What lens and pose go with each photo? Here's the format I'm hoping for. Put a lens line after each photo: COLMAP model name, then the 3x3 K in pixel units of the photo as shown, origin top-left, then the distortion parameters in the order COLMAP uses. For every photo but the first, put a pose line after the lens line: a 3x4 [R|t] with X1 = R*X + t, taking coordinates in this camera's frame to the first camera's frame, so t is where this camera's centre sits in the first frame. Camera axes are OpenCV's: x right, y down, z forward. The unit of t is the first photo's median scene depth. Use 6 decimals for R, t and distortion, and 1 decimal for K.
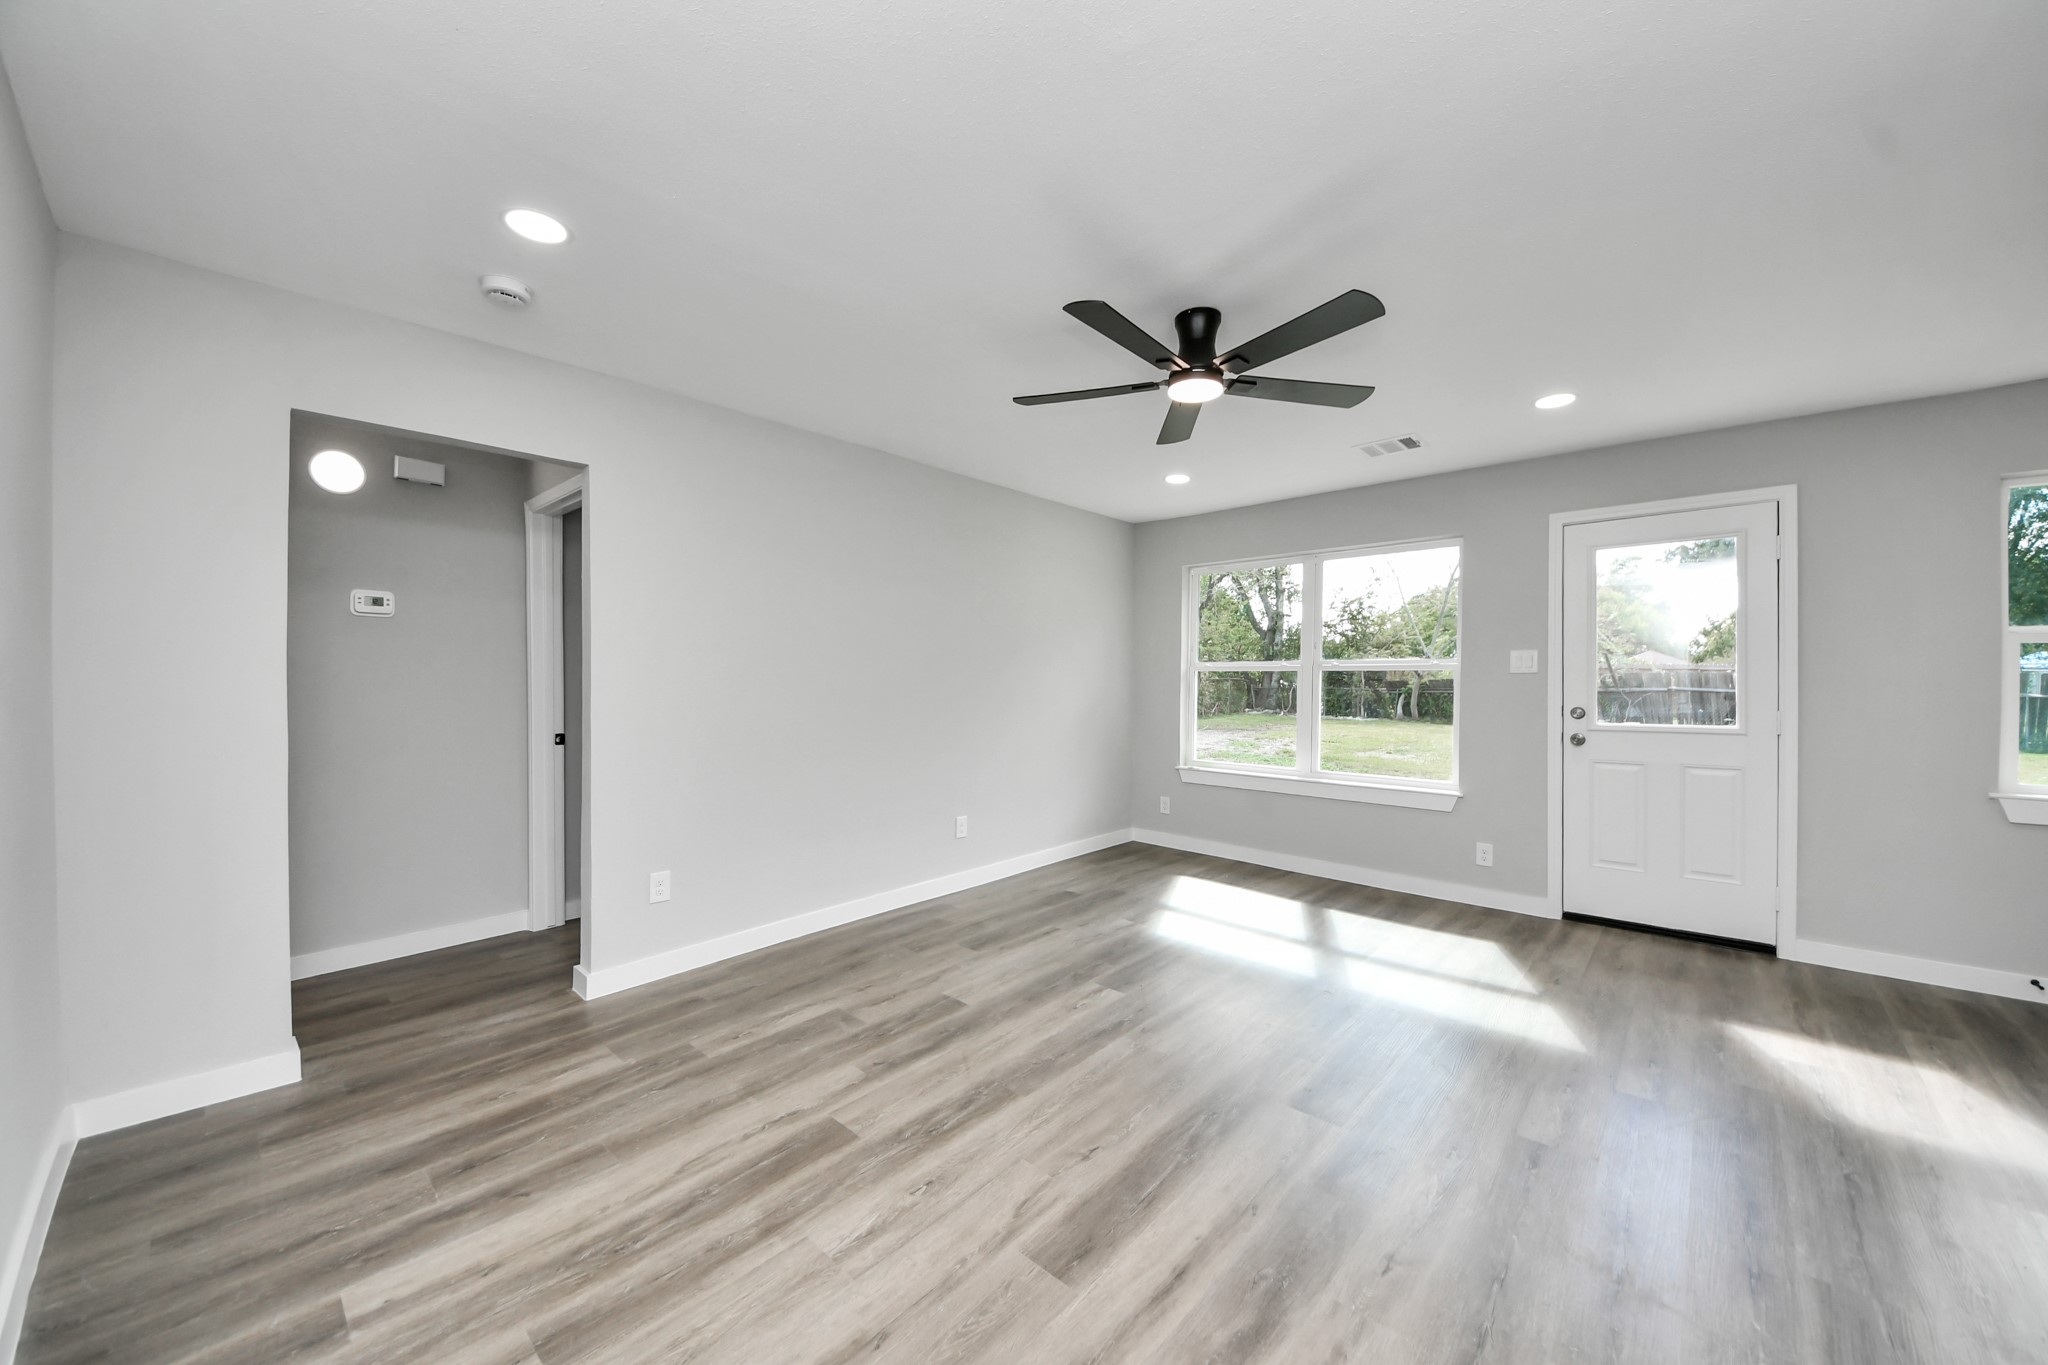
lens RADIAL K [[736.7, 0, 1024.0], [0, 736.7, 682.5], [0, 0, 1]] dist [0.041259, -0.026533]
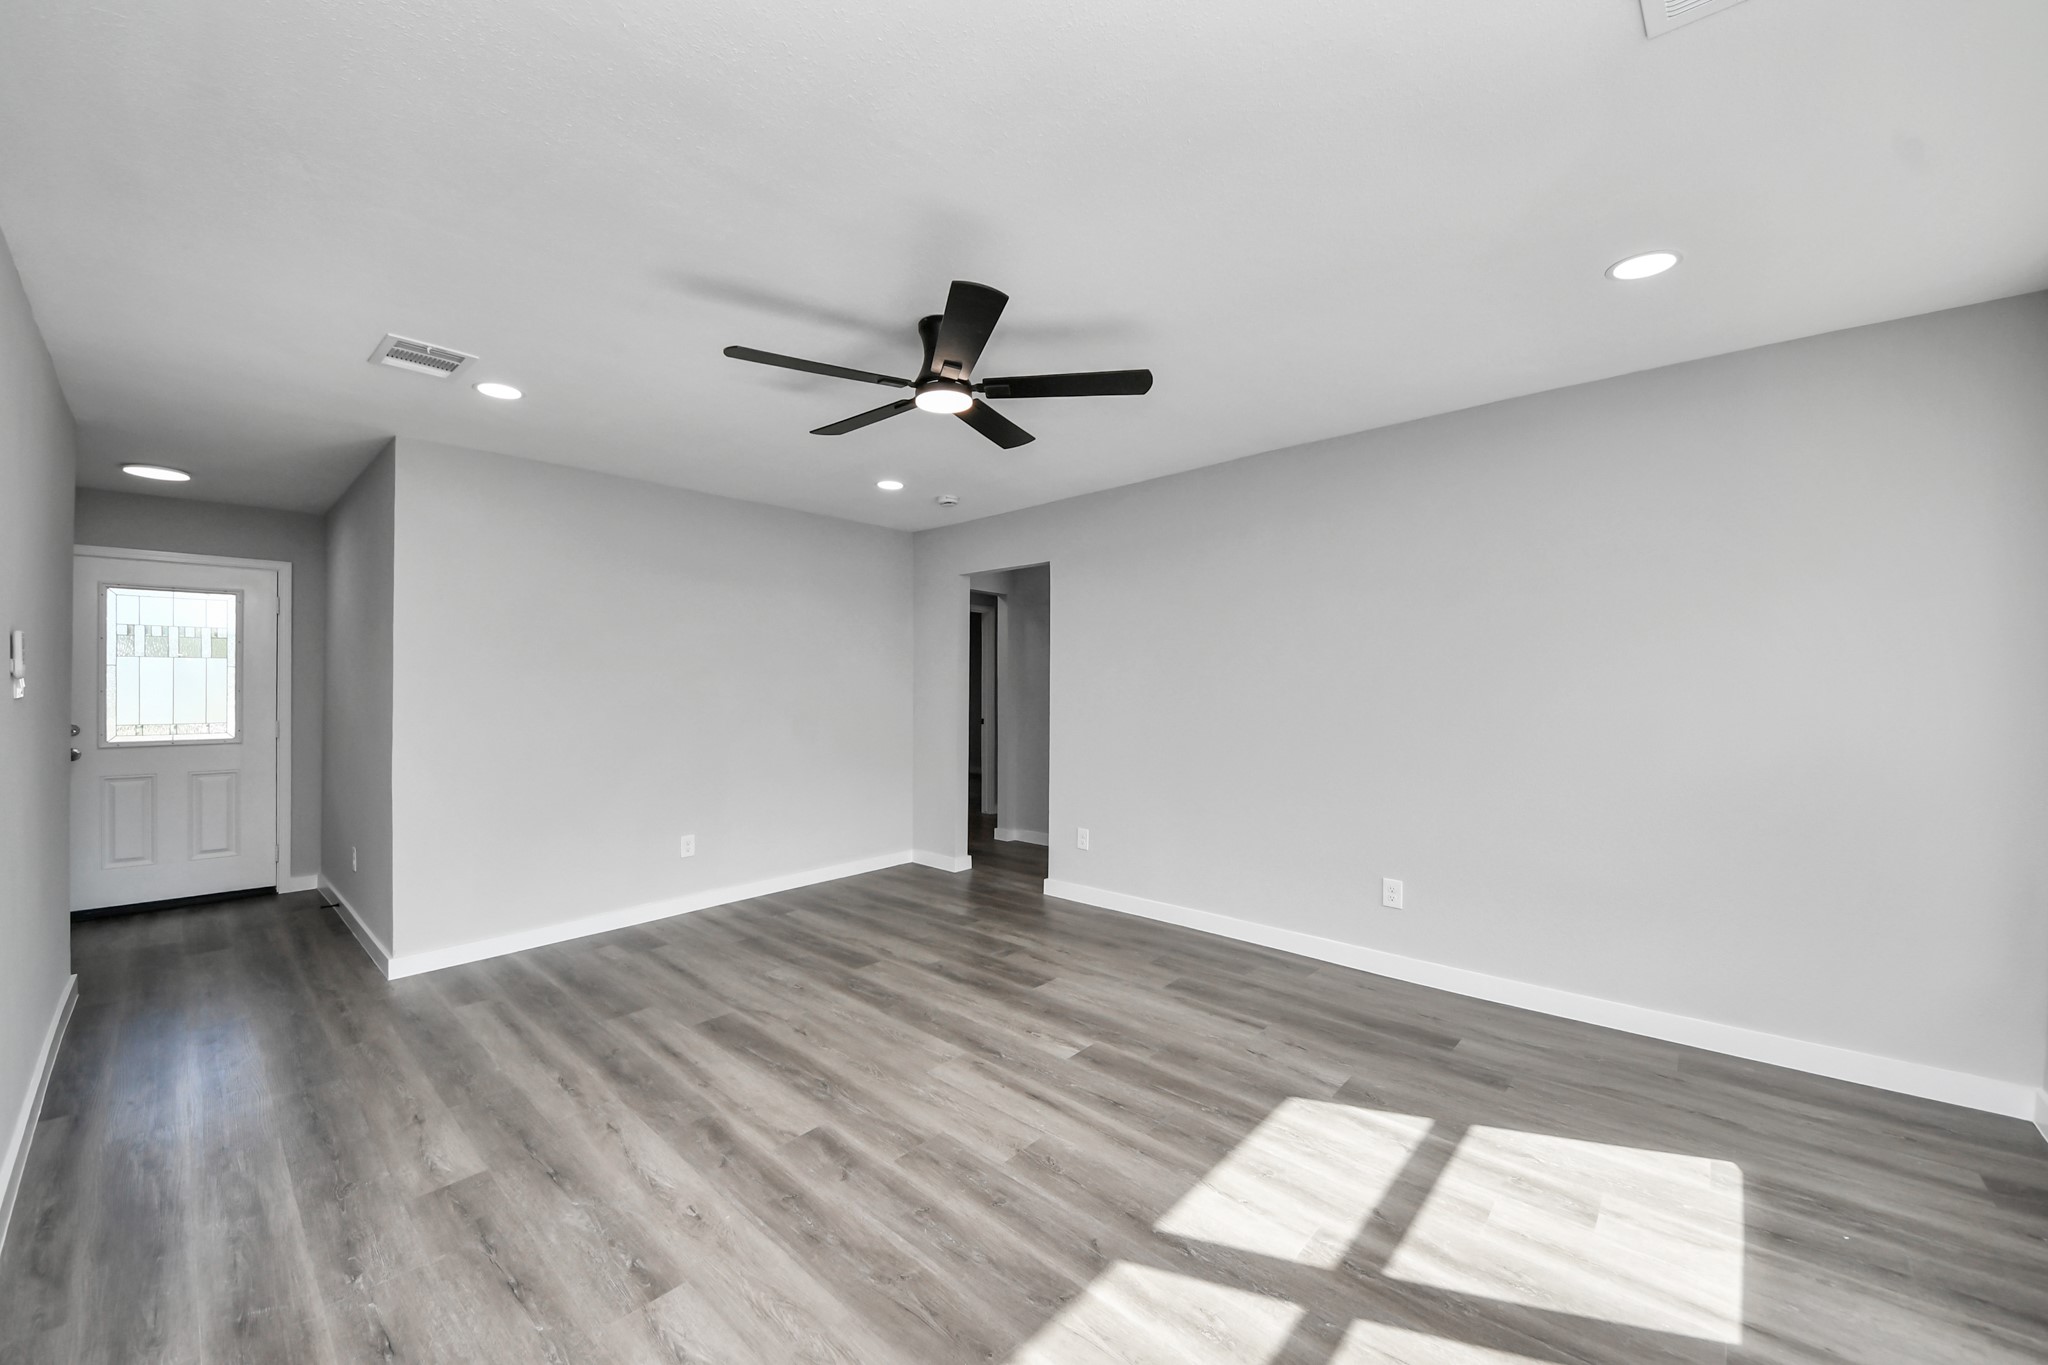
lens RADIAL K [[762.8, 0, 1035.6], [0, 762.8, 686.4], [0, 0, 1]] dist [0.046170, -0.030406]
pose [[0.014229, 0.002442, -0.999896, 1.102185], [-0.003048, 0.999992, 0.002399, -0.021519], [0.999894, 0.003014, 0.014236, 1.007394]]
